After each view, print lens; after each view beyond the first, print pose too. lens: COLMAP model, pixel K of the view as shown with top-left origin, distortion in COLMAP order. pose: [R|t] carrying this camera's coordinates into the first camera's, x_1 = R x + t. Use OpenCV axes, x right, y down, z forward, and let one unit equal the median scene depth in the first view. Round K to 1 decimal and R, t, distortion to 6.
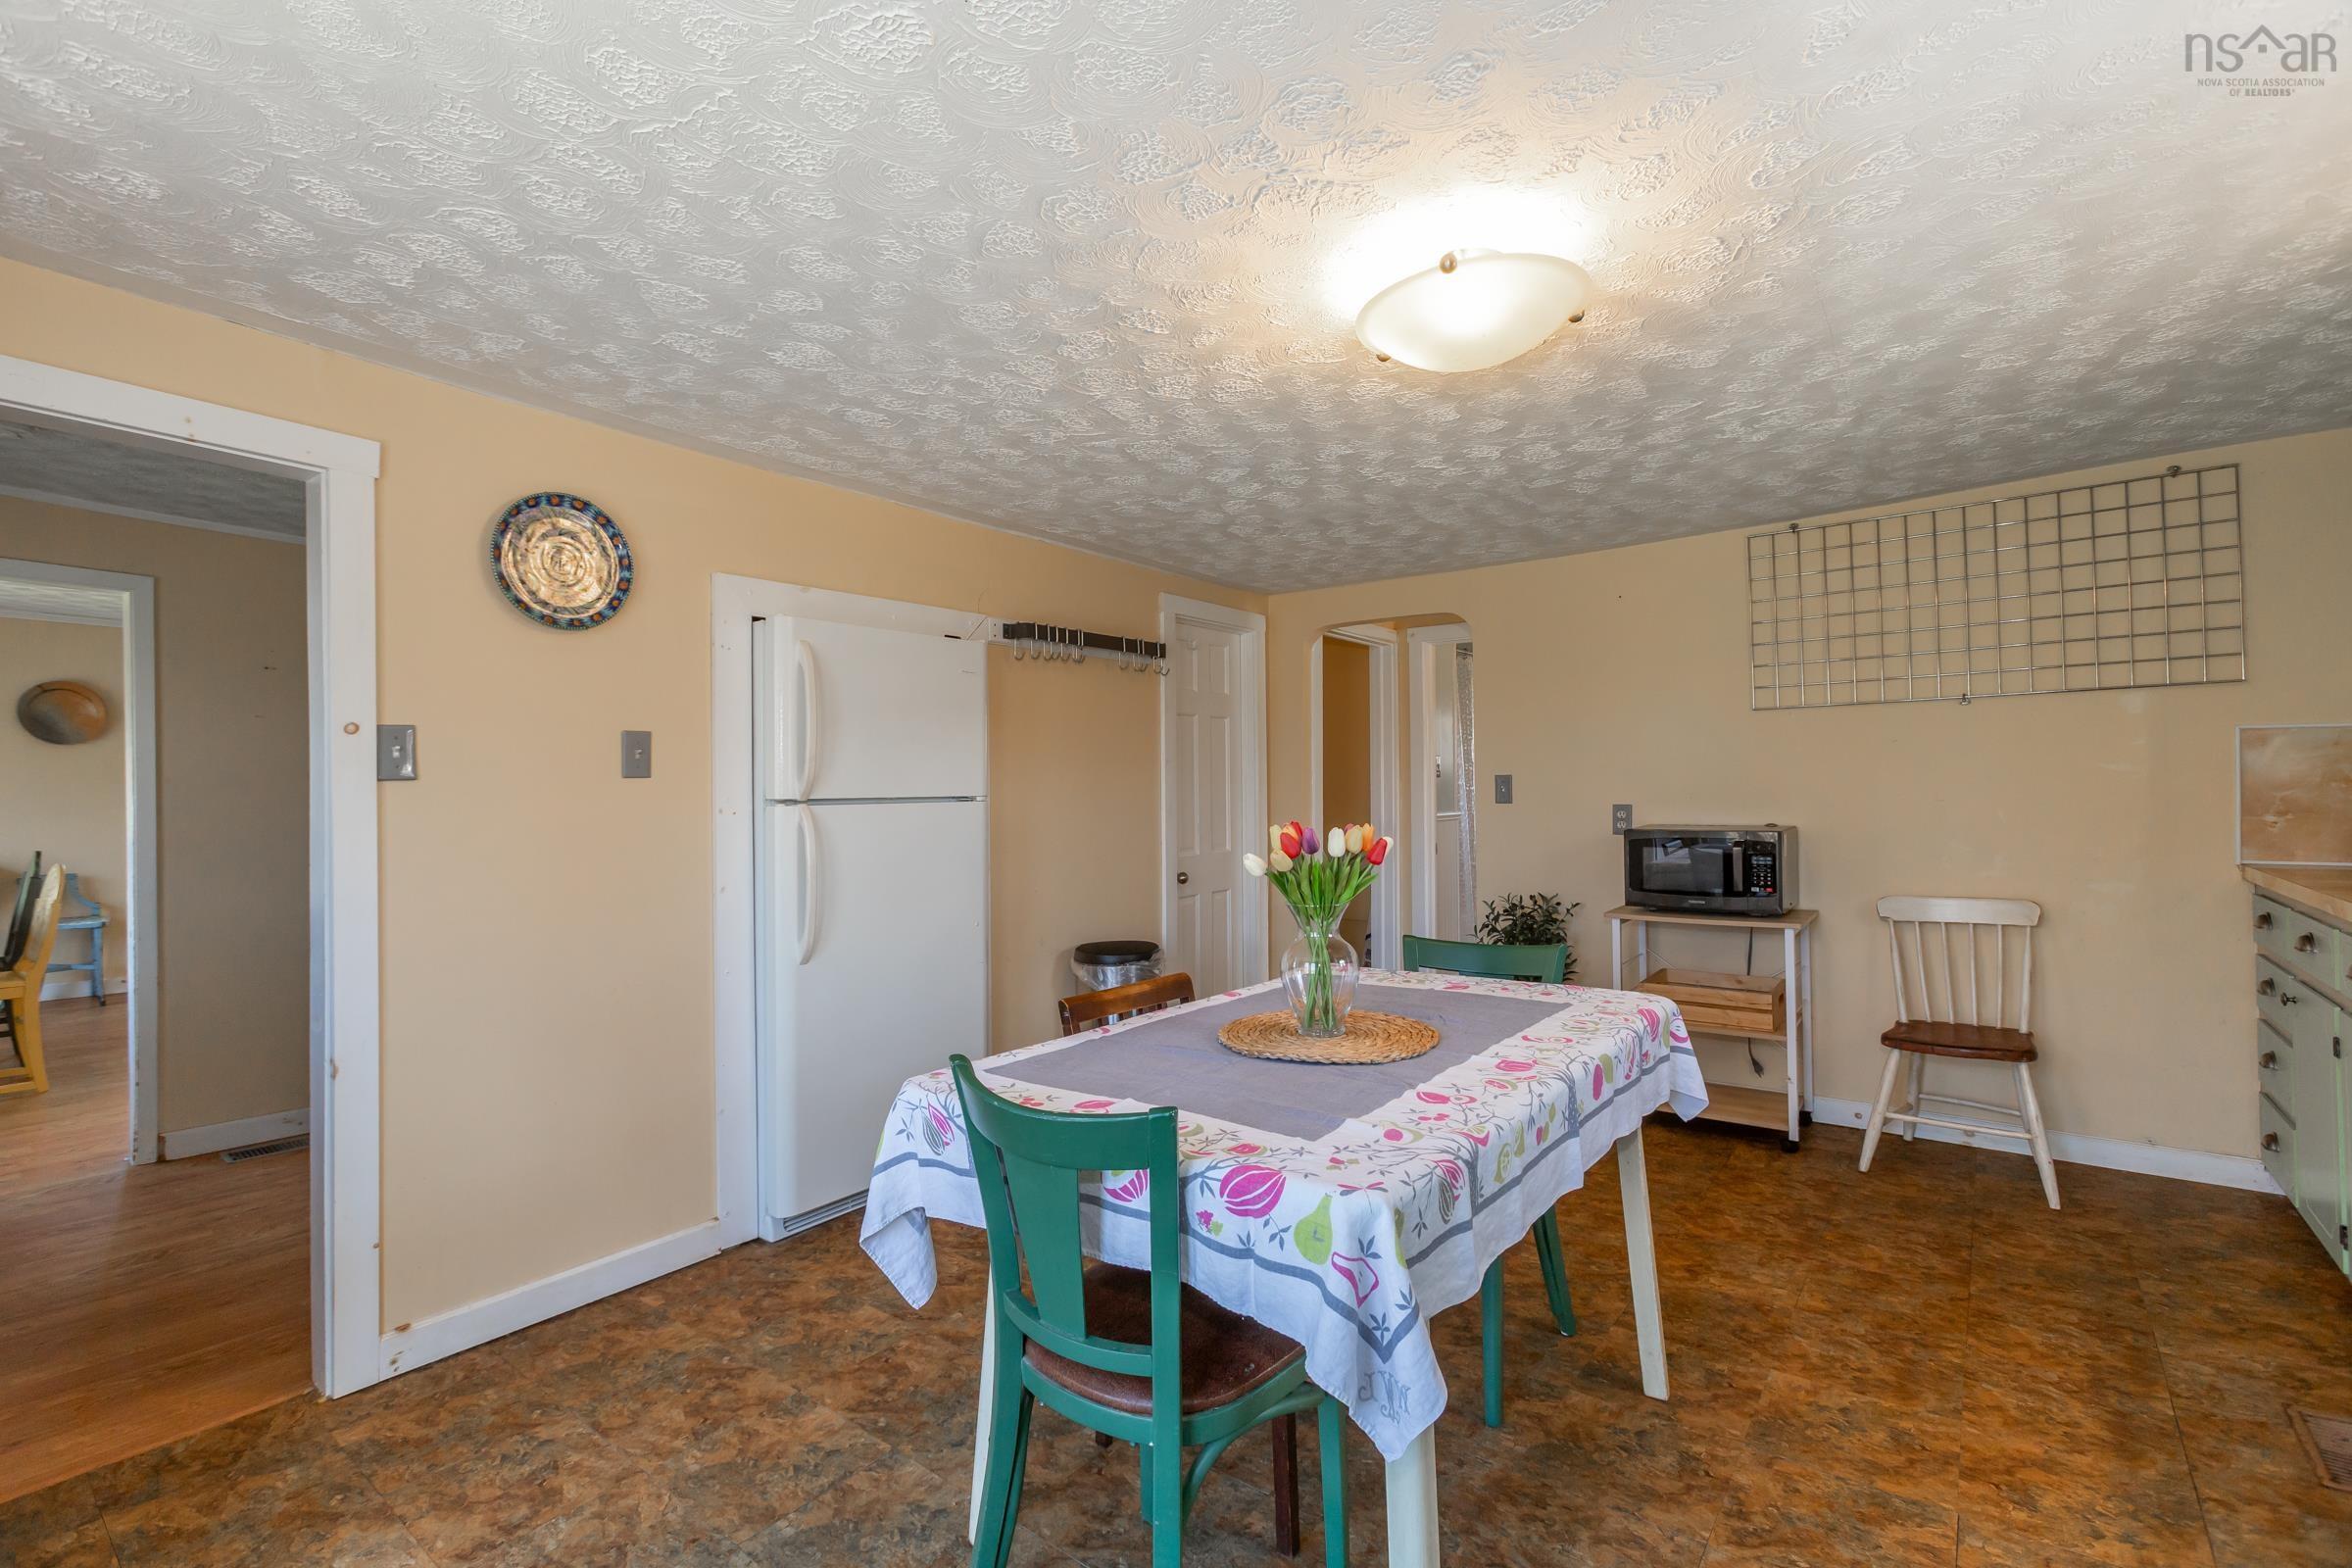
lens RADIAL K [[1043.3, 0, 1164.7], [0, 1043.3, 776.5], [0, 0, 1]] dist [-0.011667, 0.006477]
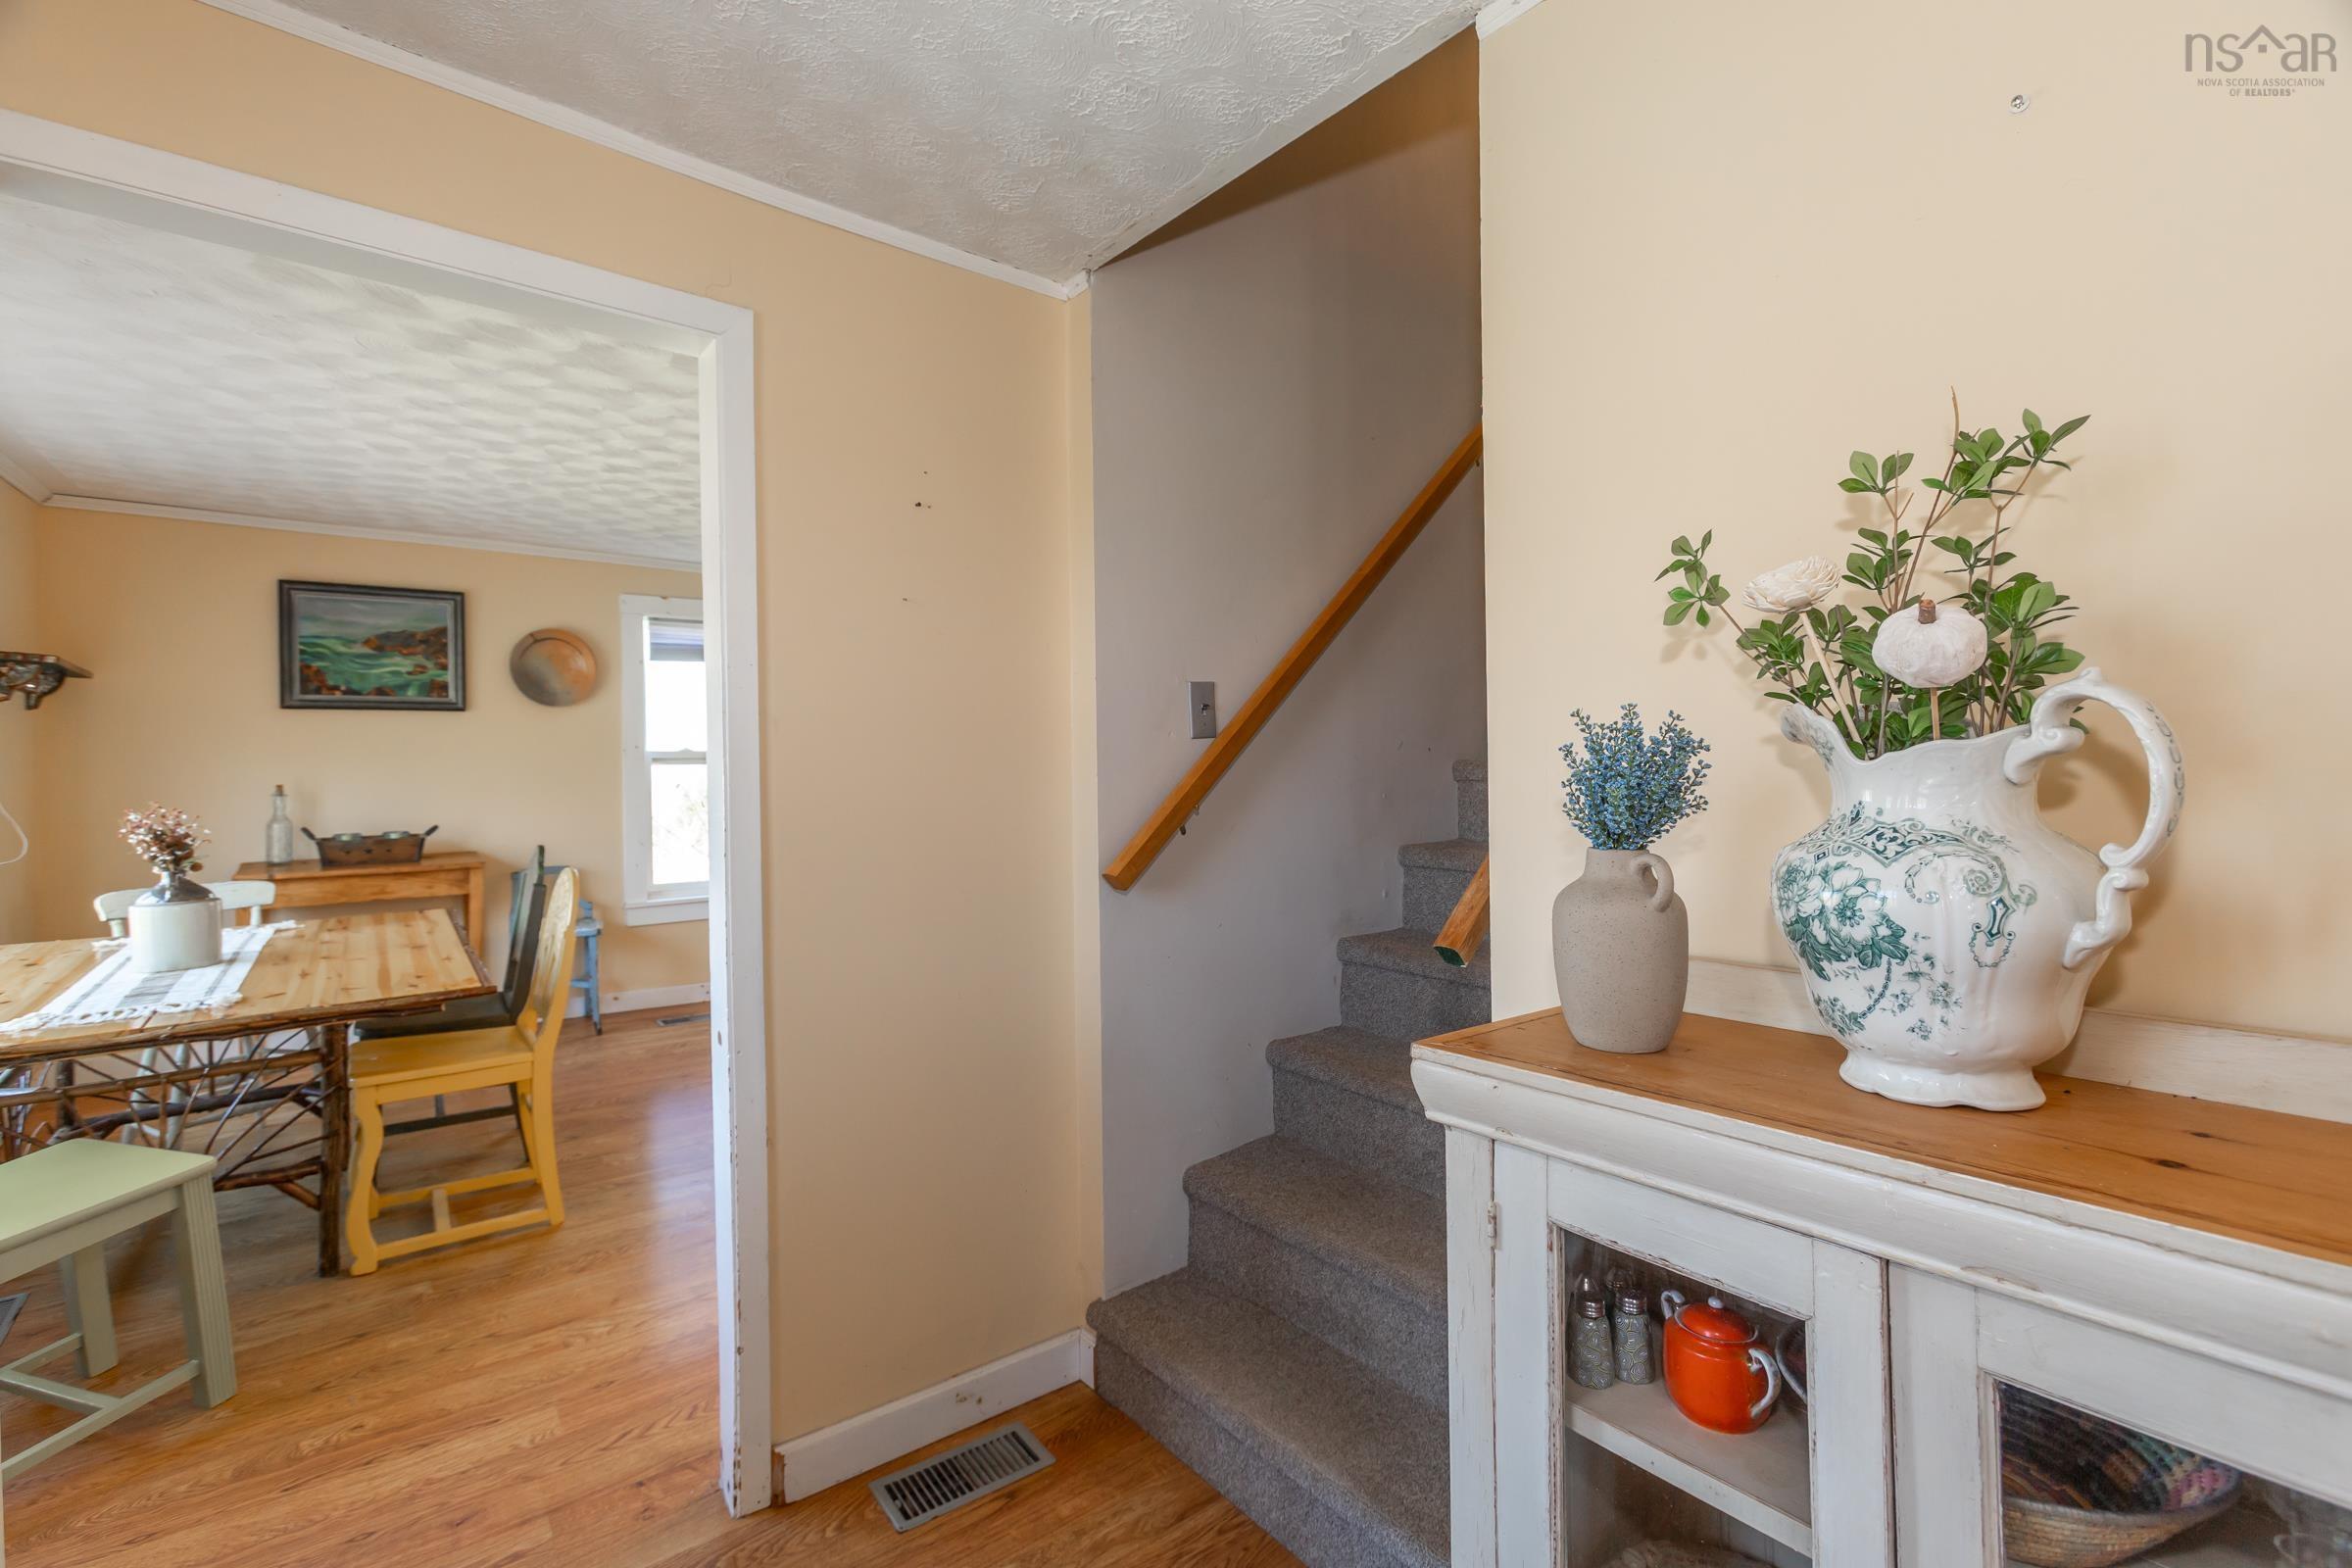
lens RADIAL K [[1043.3, 0, 1165.9], [0, 1043.3, 760.7], [0, 0, 1]] dist [-0.011667, 0.006477]
pose [[0.965310, -0.006680, -0.261020, -0.484956], [0.007810, 0.999964, 0.003292, 0.015855], [0.260988, -0.005217, 0.965328, 0.424806]]
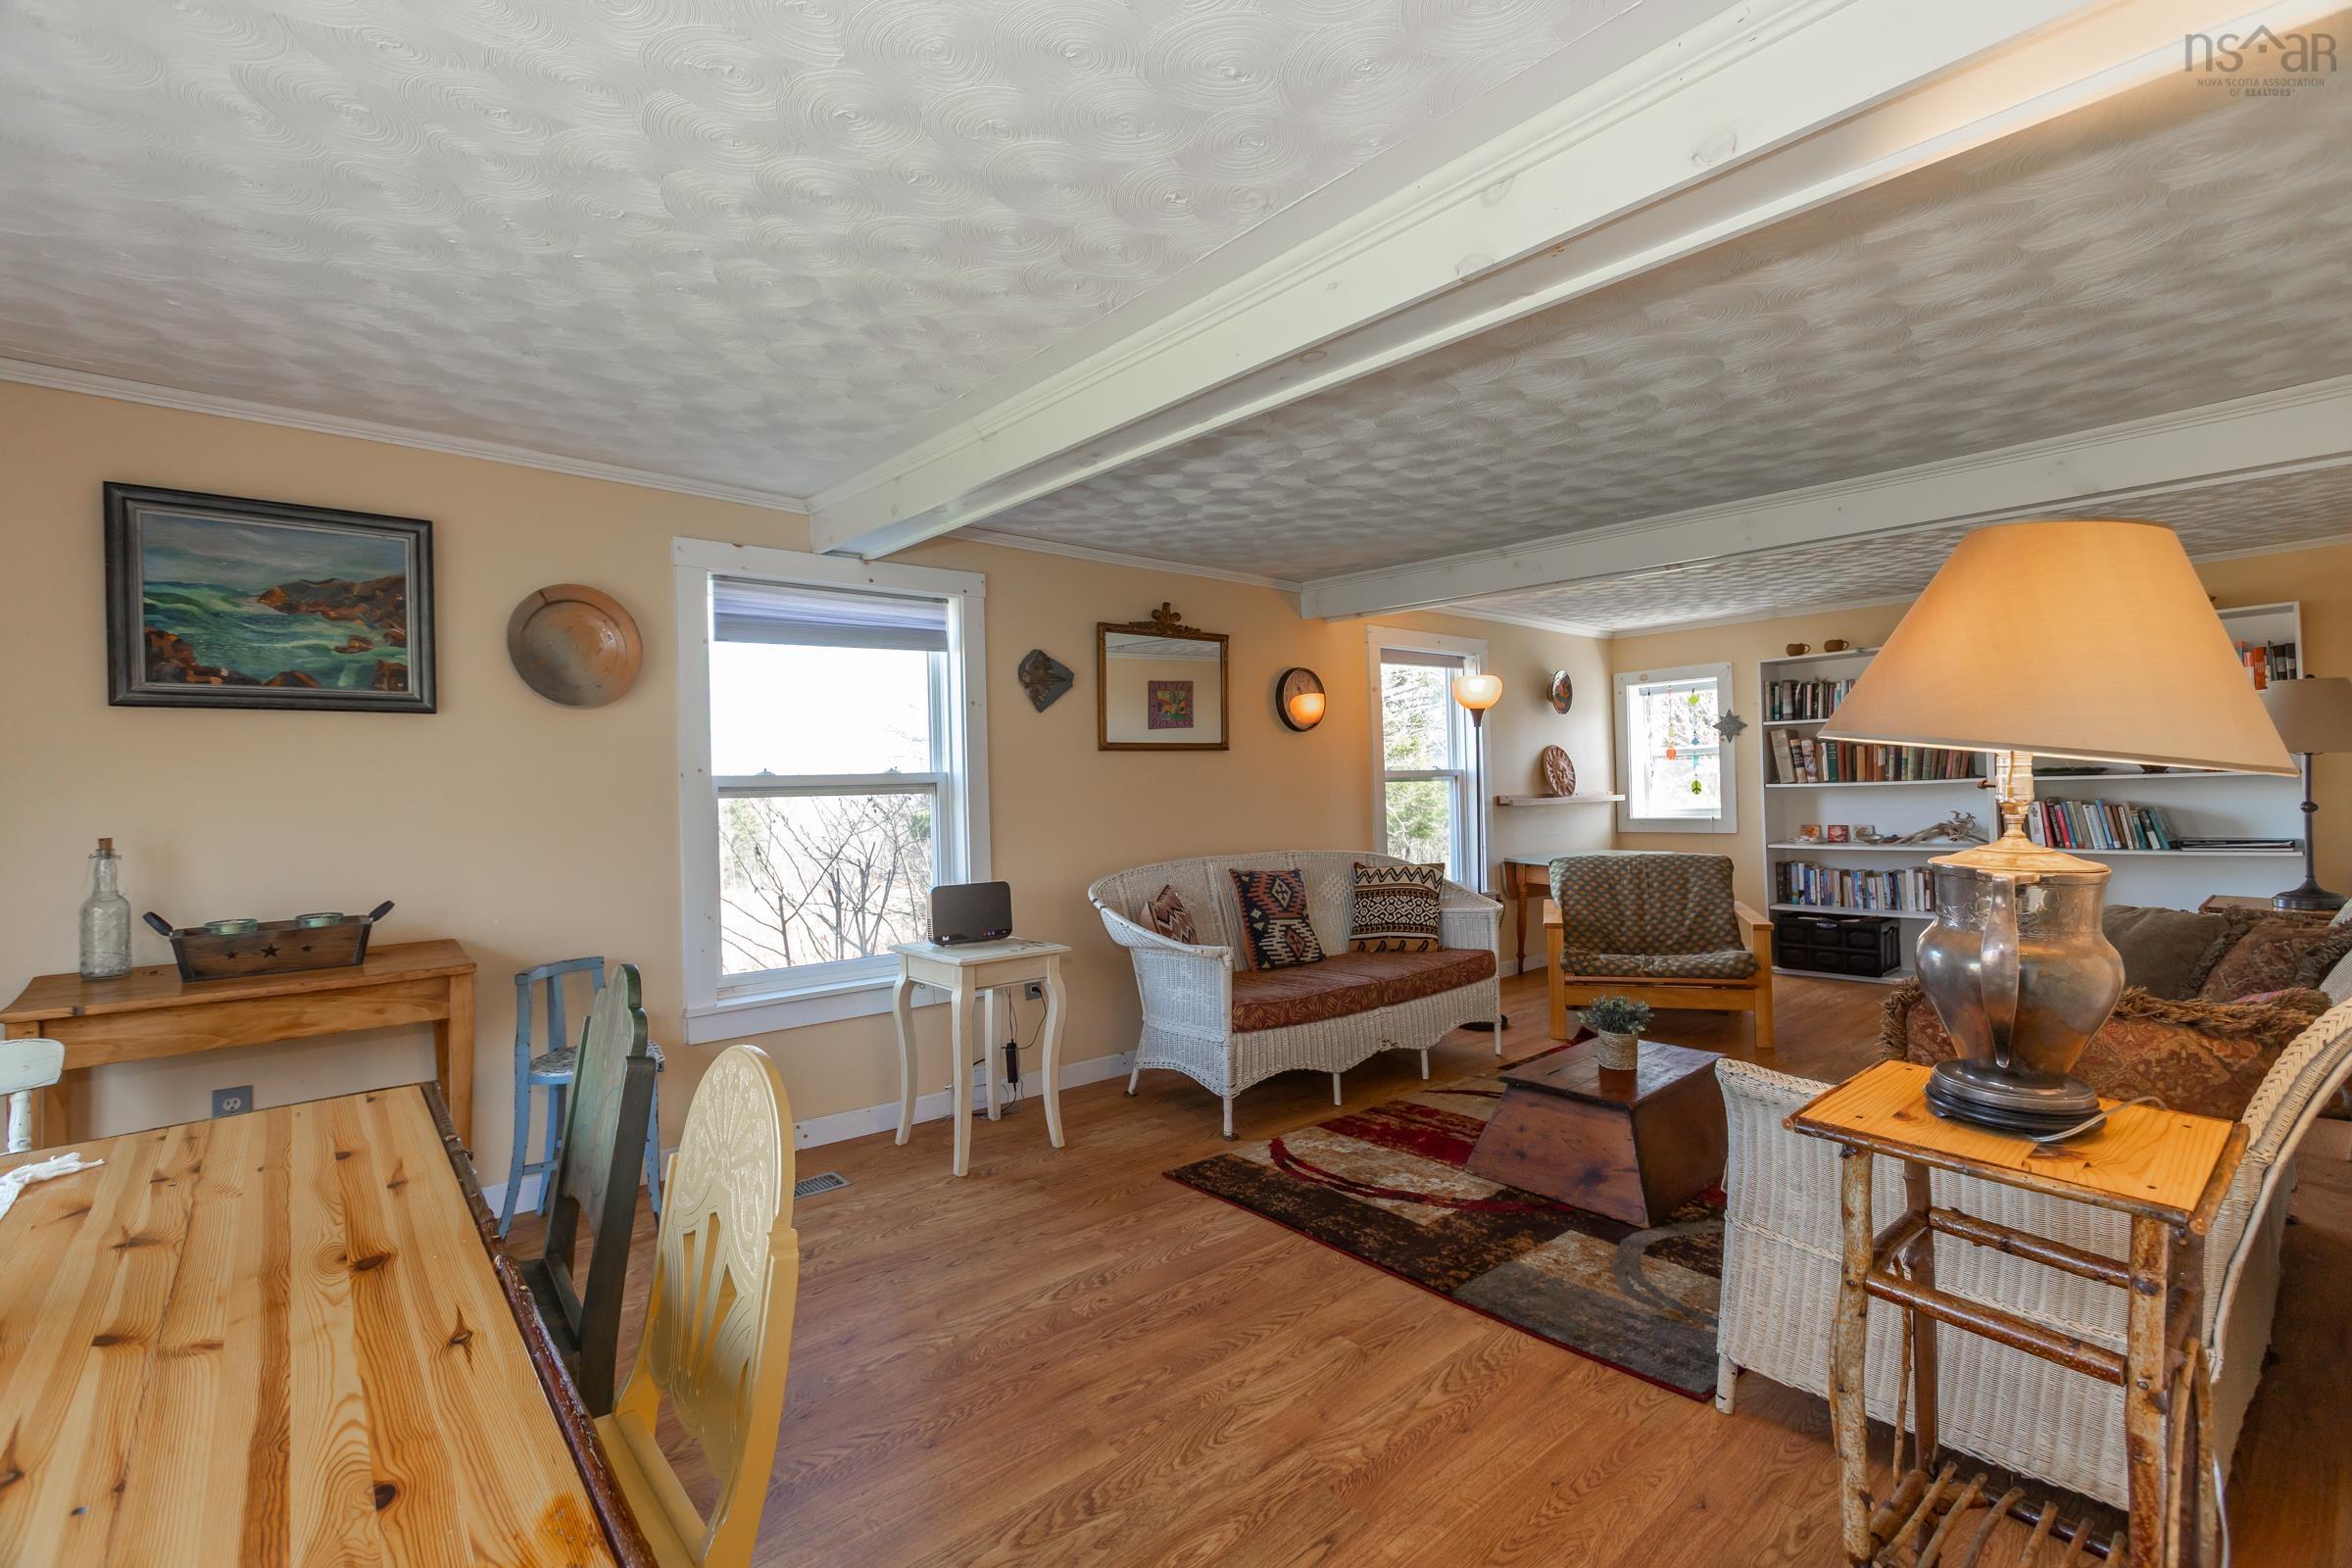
lens RADIAL K [[1043.3, 0, 1179.1], [0, 1043.3, 782.0], [0, 0, 1]] dist [-0.011667, 0.006477]
pose [[0.977155, -0.015885, -0.211932, -0.827292], [0.016372, 0.999866, 0.000543, 0.014301], [0.211895, -0.004001, 0.977284, 0.698785]]
